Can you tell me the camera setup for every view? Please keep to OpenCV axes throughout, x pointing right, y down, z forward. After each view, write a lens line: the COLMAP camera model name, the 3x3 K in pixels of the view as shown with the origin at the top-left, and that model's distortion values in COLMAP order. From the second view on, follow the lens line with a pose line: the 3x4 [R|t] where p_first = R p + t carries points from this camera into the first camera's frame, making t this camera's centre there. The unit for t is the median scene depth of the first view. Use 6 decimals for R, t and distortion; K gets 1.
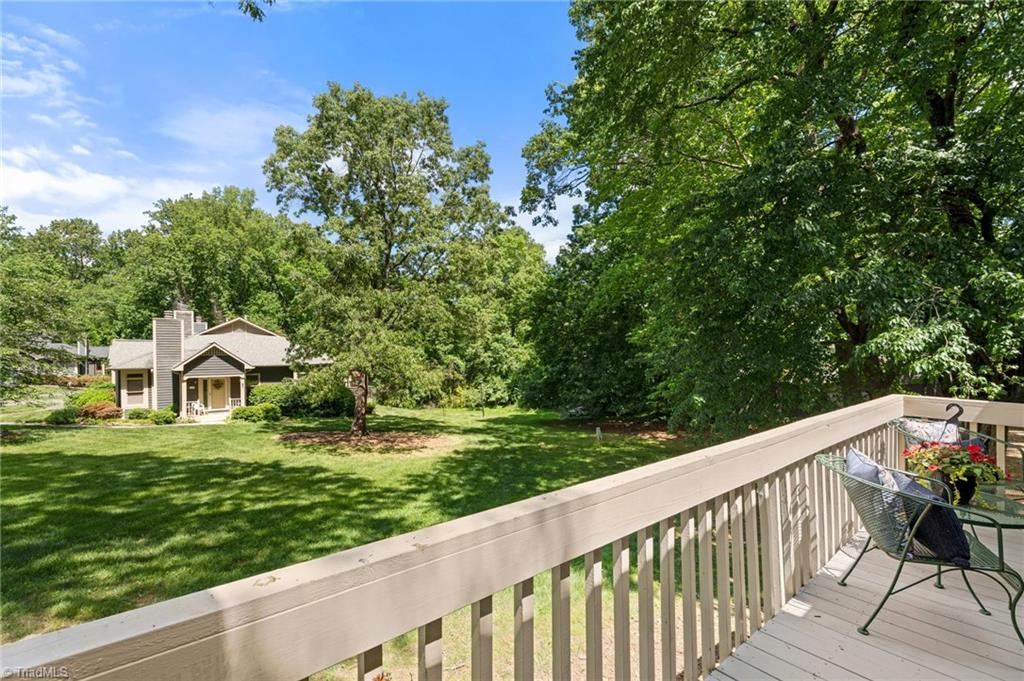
lens RADIAL K [[455.3, 0, 513.7], [0, 455.3, 345.5], [0, 0, 1]] dist [0.003220, 0.000193]
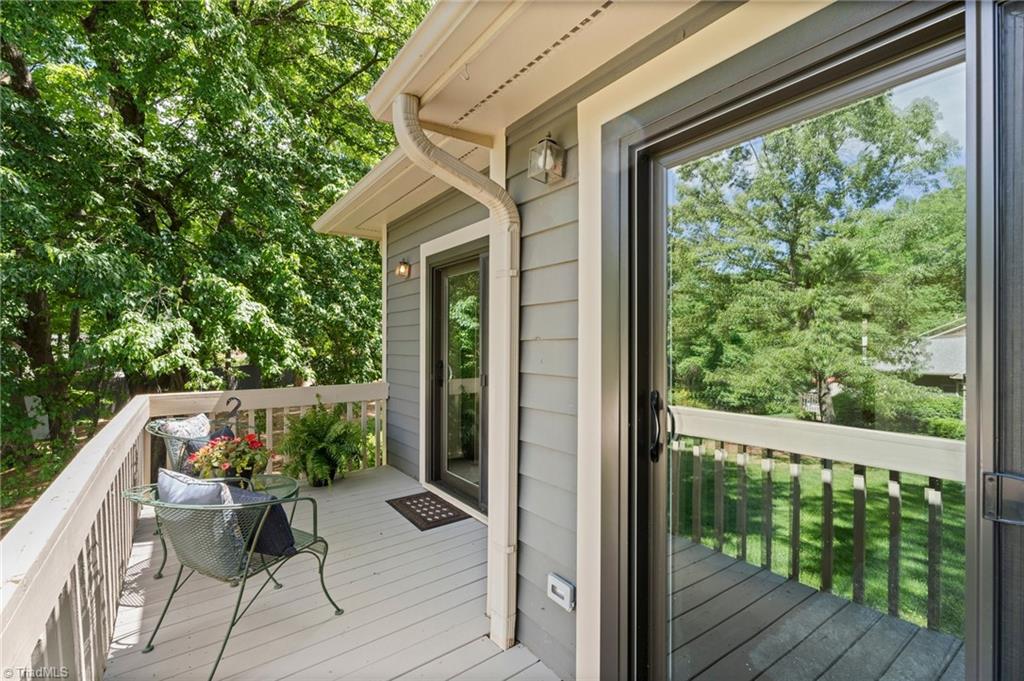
lens RADIAL K [[456.5, 0, 507.9], [0, 456.5, 349.3], [0, 0, 1]] dist [0.000964, 0.000135]
pose [[0.102181, -0.026213, 0.994420, 0.016346], [0.022638, 0.999455, 0.024020, 0.006749], [-0.994508, 0.020058, 0.102718, 0.172583]]
